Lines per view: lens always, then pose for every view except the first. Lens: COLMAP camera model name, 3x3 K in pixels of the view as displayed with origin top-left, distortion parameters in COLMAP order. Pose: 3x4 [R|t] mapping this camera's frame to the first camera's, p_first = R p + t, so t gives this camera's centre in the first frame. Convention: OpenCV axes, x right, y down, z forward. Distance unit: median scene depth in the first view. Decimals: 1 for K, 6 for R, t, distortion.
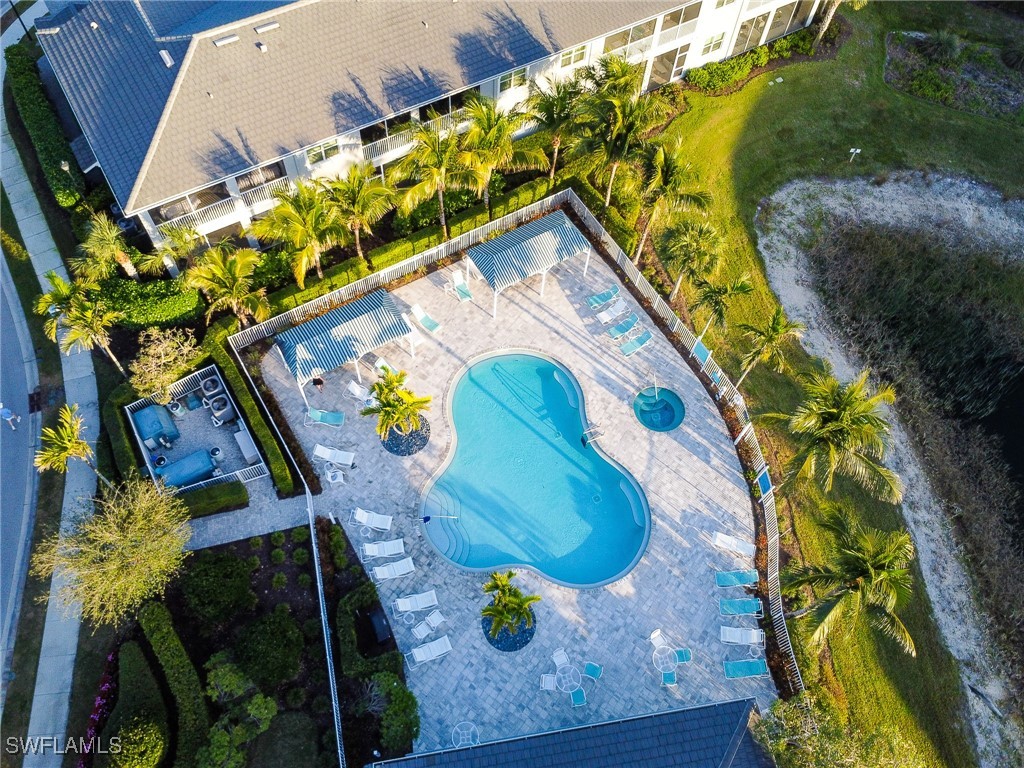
lens RADIAL K [[748.1, 0, 509.1], [0, 748.1, 407.6], [0, 0, 1]] dist [0.007985, -0.001284]
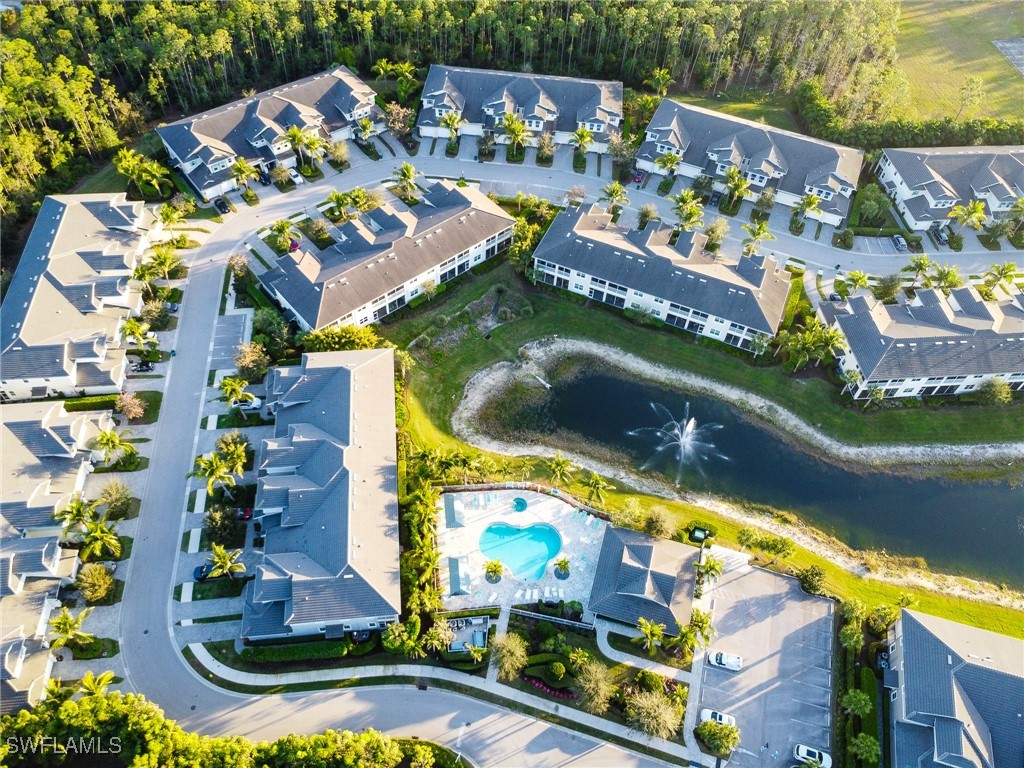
lens RADIAL K [[748.1, 0, 509.1], [0, 748.1, 407.6], [0, 0, 1]] dist [0.007985, -0.001284]
pose [[0.430406, -0.740235, 0.516529, -1.121585], [0.778628, 0.593951, 0.202384, -0.895703], [-0.456605, 0.315077, 0.832008, -1.701685]]
